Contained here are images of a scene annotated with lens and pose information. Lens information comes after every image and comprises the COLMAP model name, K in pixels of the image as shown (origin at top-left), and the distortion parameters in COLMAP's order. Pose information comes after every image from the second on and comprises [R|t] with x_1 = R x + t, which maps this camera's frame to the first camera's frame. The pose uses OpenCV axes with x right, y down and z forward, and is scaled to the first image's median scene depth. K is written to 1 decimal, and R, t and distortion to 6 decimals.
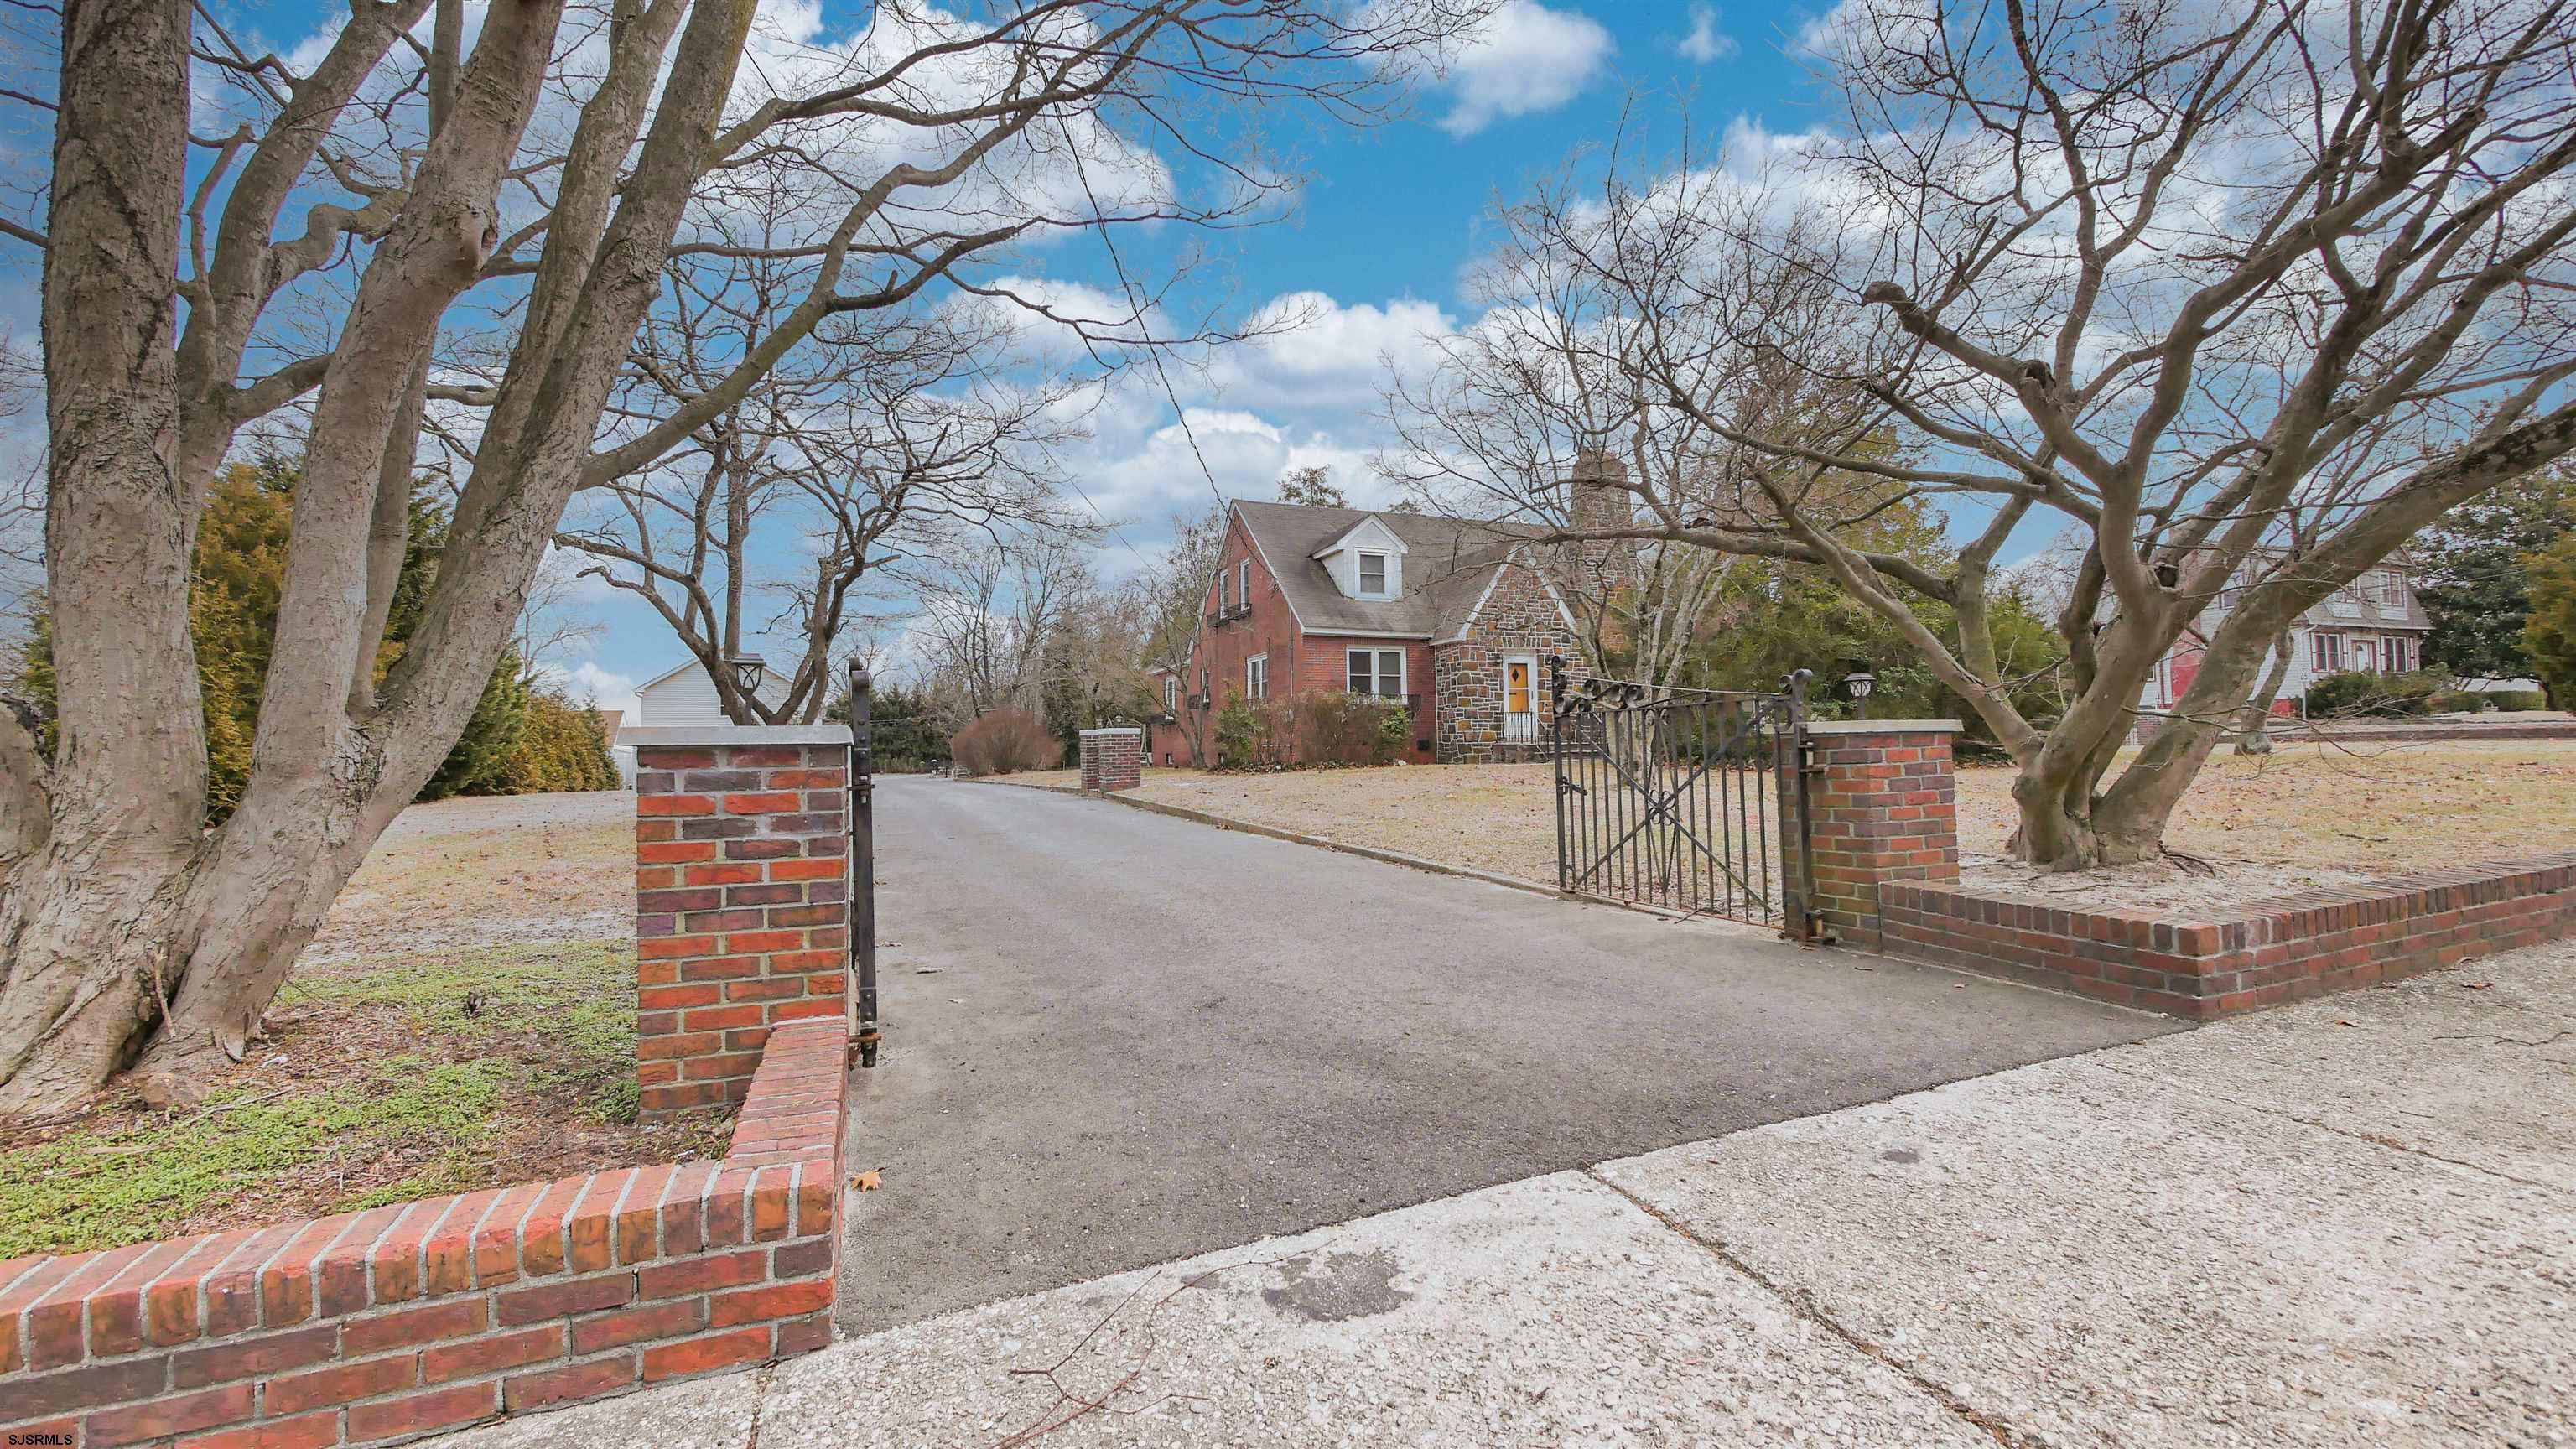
lens RADIAL K [[1054.5, 0, 1286.4], [0, 1054.5, 702.4], [0, 0, 1]] dist [-0.011262, 0.000329]
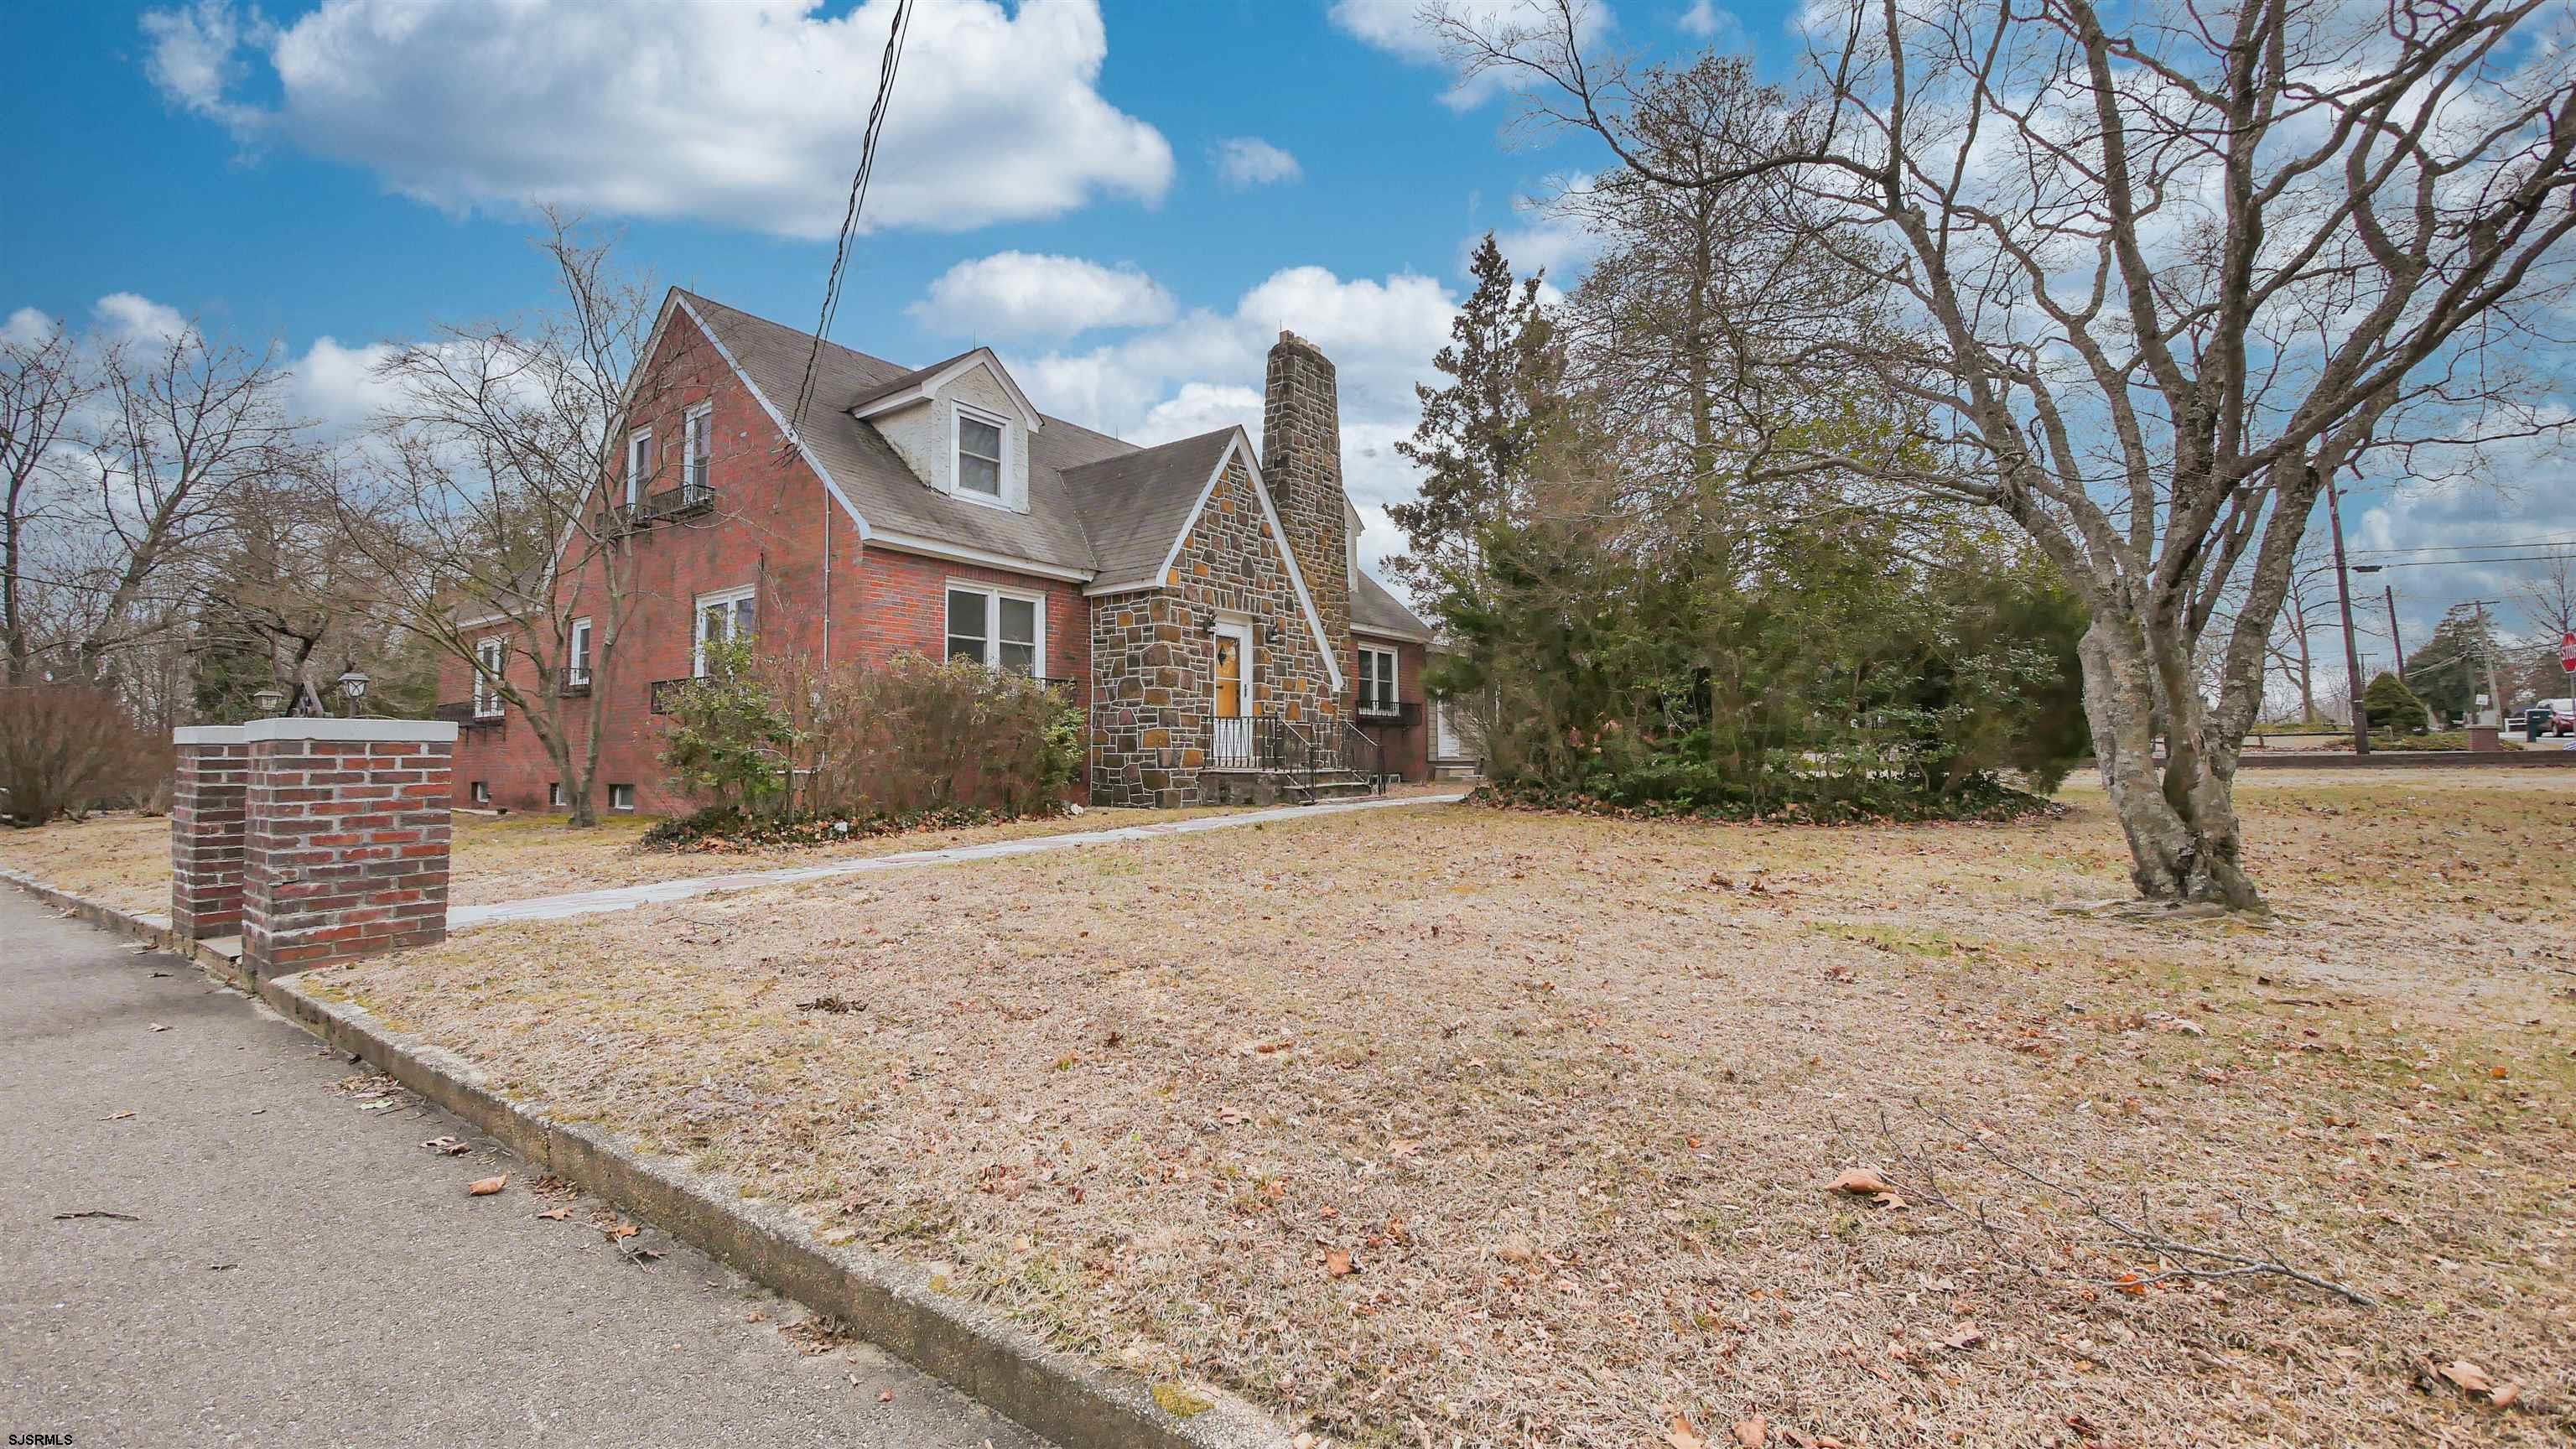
lens RADIAL K [[1054.5, 0, 1286.4], [0, 1054.5, 702.4], [0, 0, 1]] dist [-0.011262, 0.000329]
pose [[0.844200, 0.035715, 0.534837, -0.073687], [-0.023458, 0.999283, -0.029702, 0.017630], [-0.535514, 0.012528, 0.844433, 0.479109]]
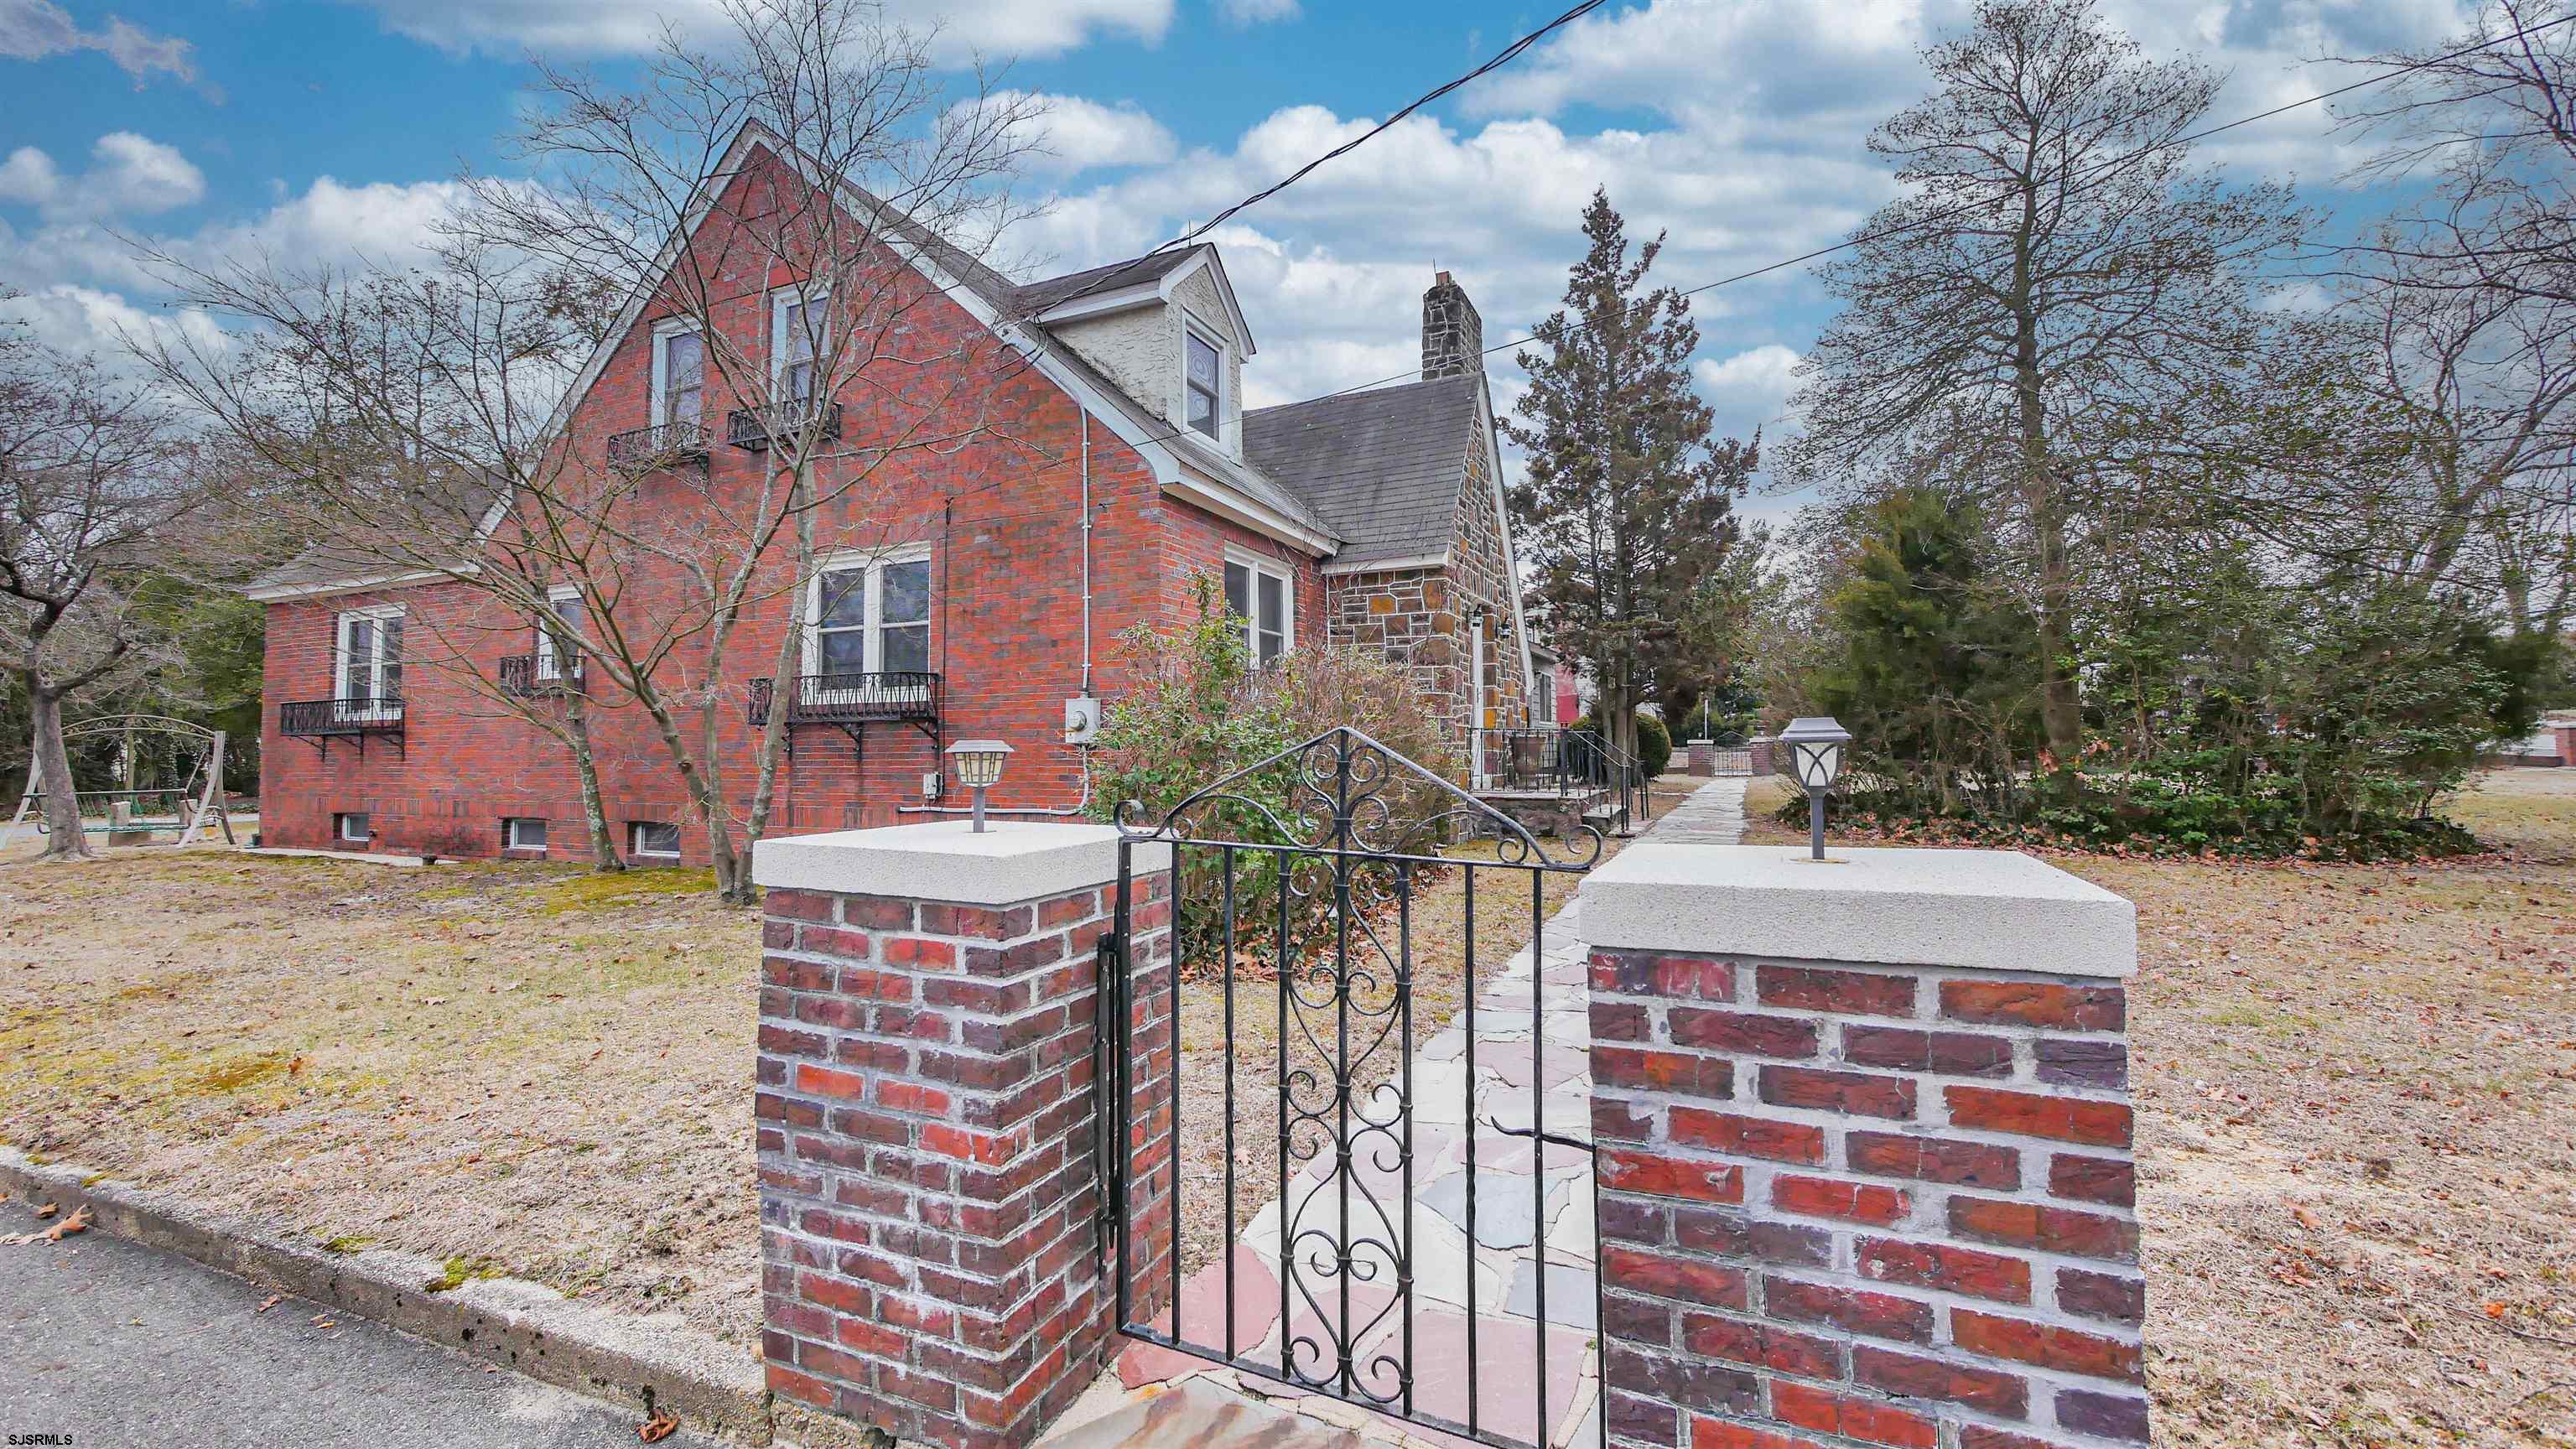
lens RADIAL K [[1054.5, 0, 1286.4], [0, 1054.5, 702.4], [0, 0, 1]] dist [-0.011262, 0.000329]
pose [[0.716667, 0.035930, 0.696490, -0.186122], [-0.025251, 0.999354, -0.025571, 0.011971], [-0.696959, 0.000739, 0.717111, 0.711941]]
